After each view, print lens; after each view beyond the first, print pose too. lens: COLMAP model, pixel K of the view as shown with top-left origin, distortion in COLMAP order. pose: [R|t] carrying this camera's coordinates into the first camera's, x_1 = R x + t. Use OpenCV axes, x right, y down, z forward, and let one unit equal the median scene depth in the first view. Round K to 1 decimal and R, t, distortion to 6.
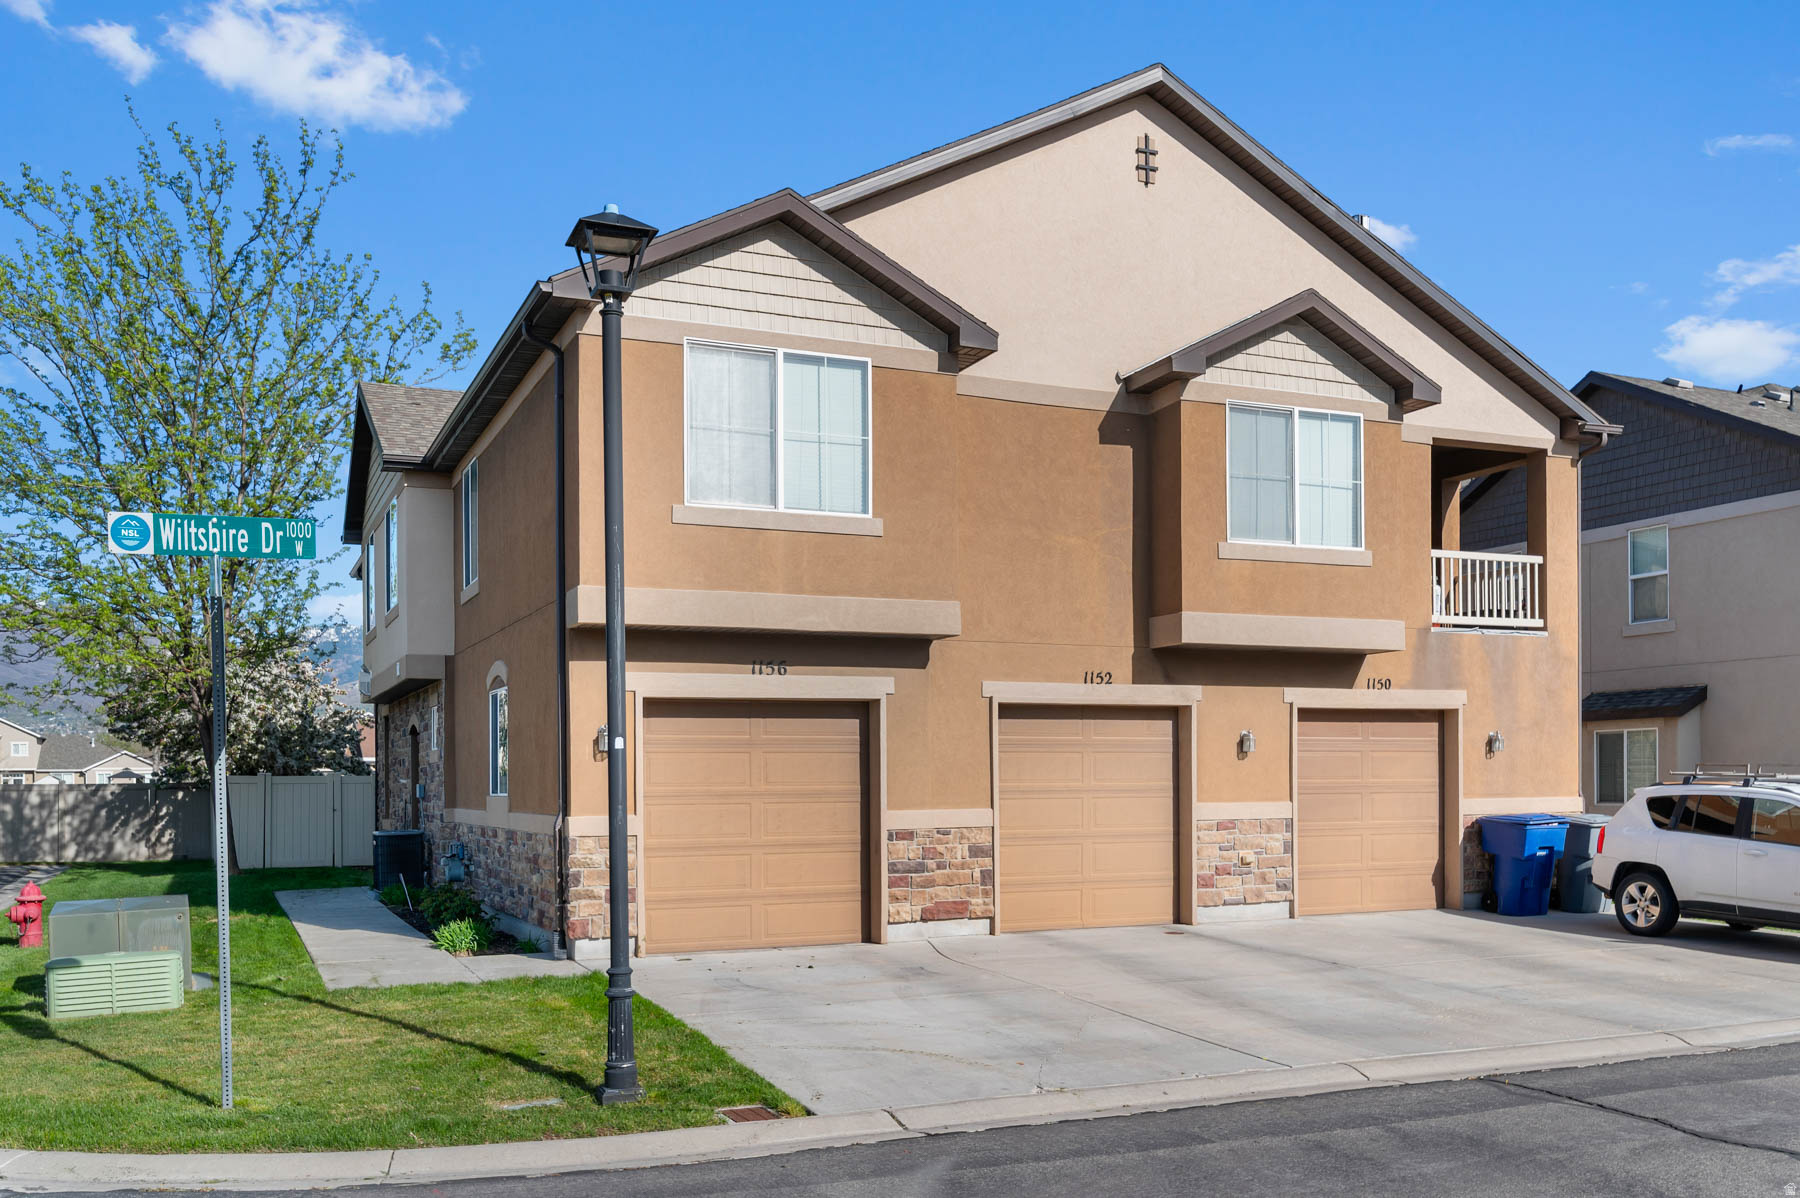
lens RADIAL K [[1550.5, 0, 902.1], [0, 1550.5, 799.9], [0, 0, 1]] dist [-0.000054, -0.003032]
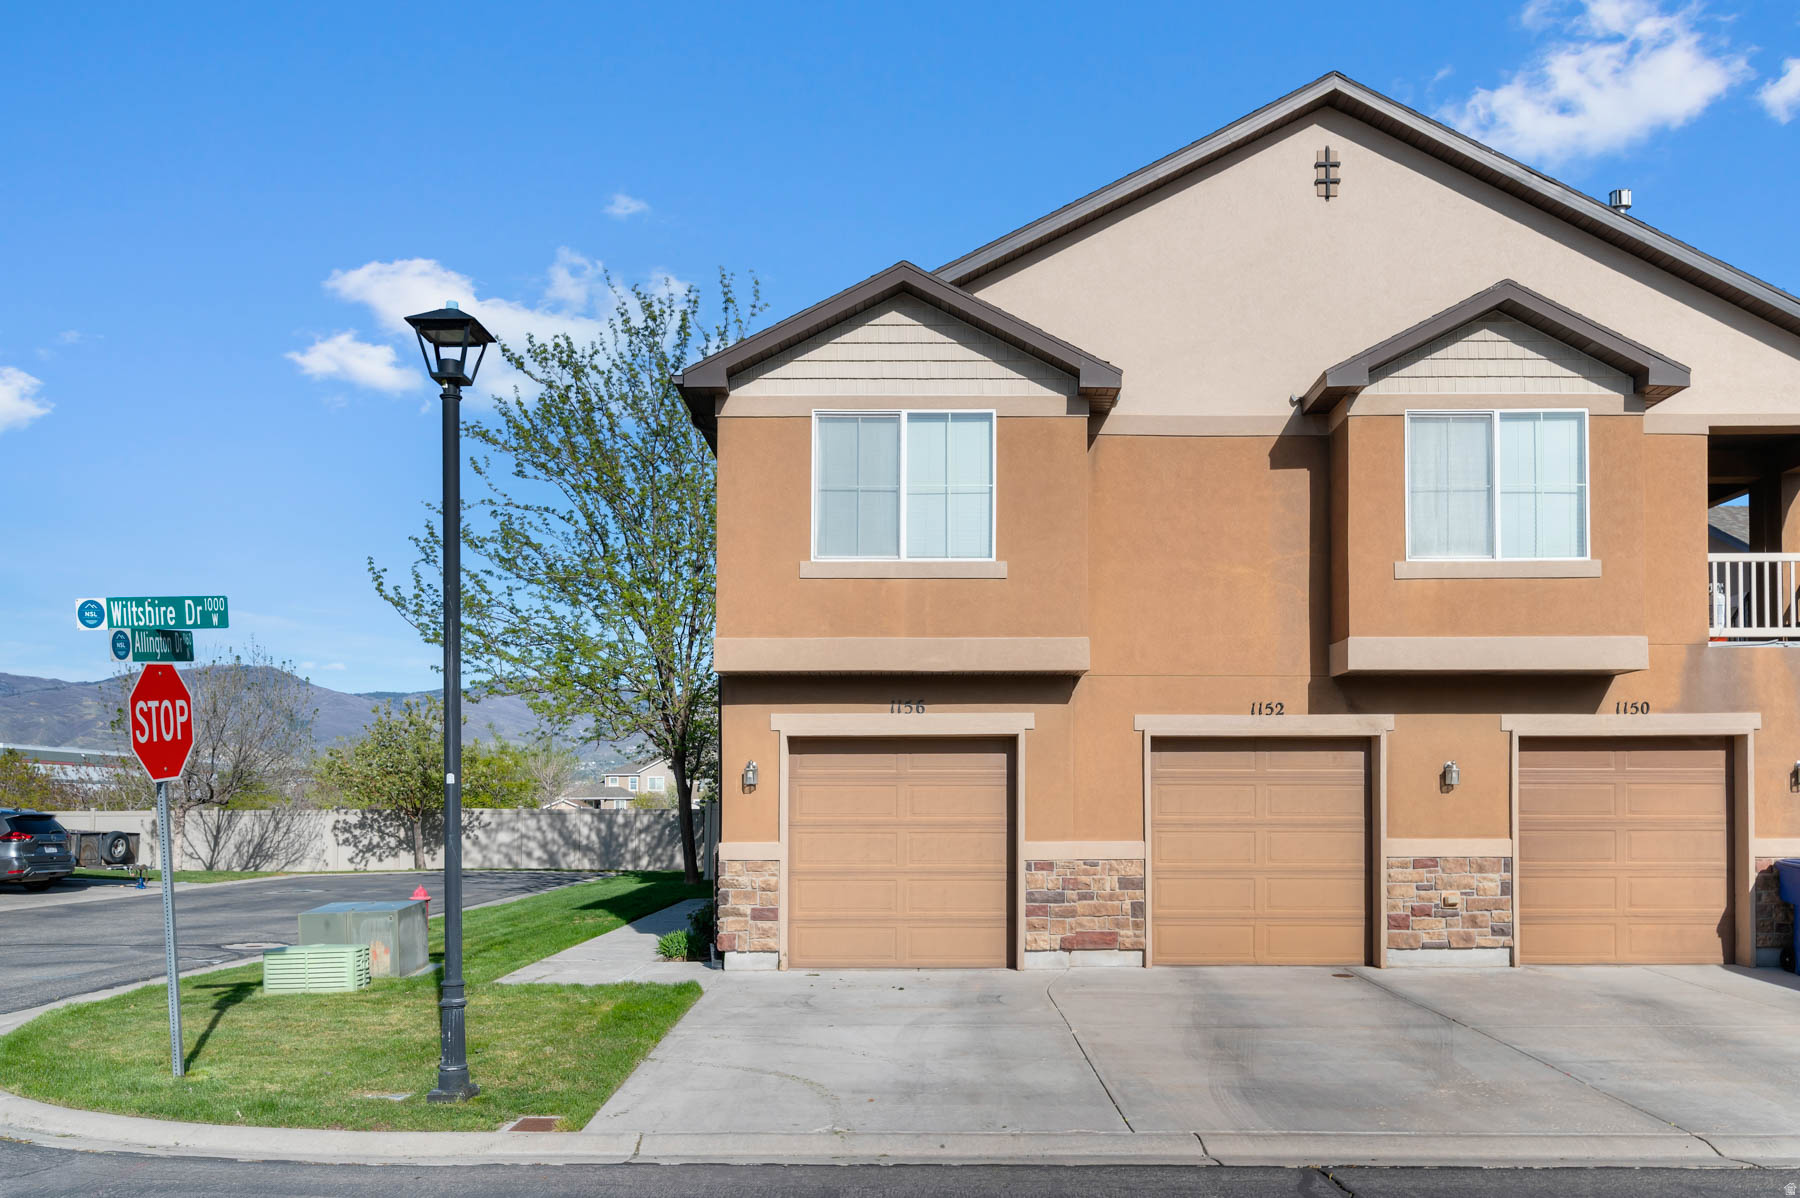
lens RADIAL K [[1372.0, 0, 902.1], [0, 1372.0, 793.0], [0, 0, 1]] dist [0.000776, -0.000108]
pose [[0.912046, 0.002330, -0.410082, 0.273183], [-0.011868, 0.999715, -0.020716, -0.005188], [0.409916, 0.023761, 0.911814, 0.121724]]
